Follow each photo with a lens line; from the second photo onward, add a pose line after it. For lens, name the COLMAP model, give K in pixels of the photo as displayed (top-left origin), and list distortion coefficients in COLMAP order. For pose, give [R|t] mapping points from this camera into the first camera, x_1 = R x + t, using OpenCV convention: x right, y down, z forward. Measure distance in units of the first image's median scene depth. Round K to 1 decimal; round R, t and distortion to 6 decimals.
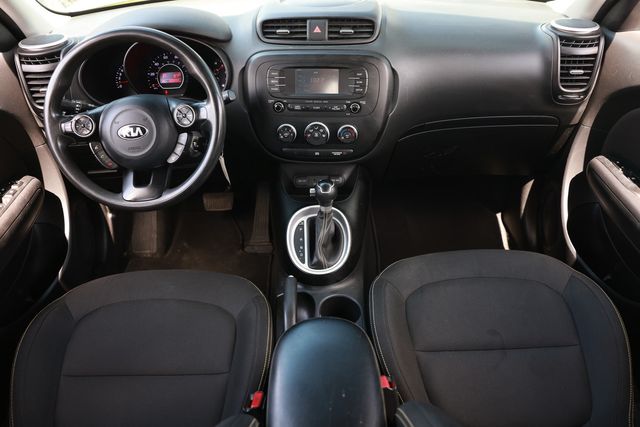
lens RADIAL K [[499.1, 0, 319.9], [0, 499.1, 209.2], [0, 0, 1]] dist [-0.117135, 0.100924]
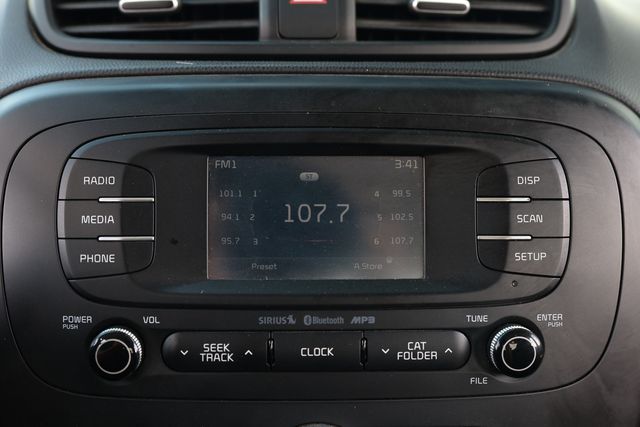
lens RADIAL K [[841.8, 0, 327.7], [0, 841.8, 230.0], [0, 0, 1]] dist [-0.079898, 0.000000]
pose [[0.991871, -0.002132, 0.127230, -0.043779], [0.046410, 0.937048, -0.346103, -0.135778], [-0.118483, 0.349194, 0.929530, 0.681987]]
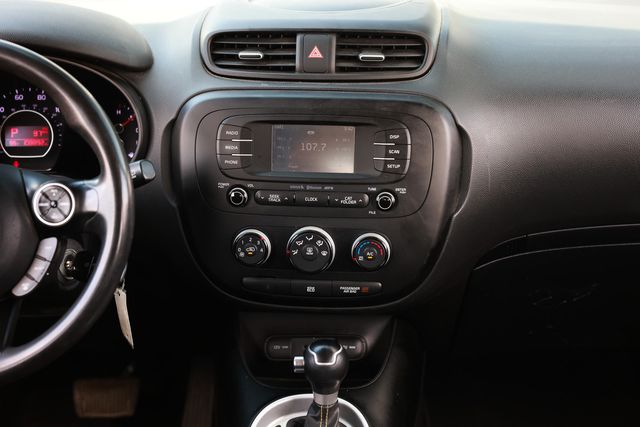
lens RADIAL K [[1130.8, 0, 320.8], [0, 1130.8, 209.7], [0, 0, 1]] dist [0.127855, 0.000000]
pose [[0.999653, 0.019139, -0.018089, 0.024863], [-0.022613, 0.975886, -0.217106, 0.061670], [0.013497, 0.217440, 0.975980, -0.145851]]
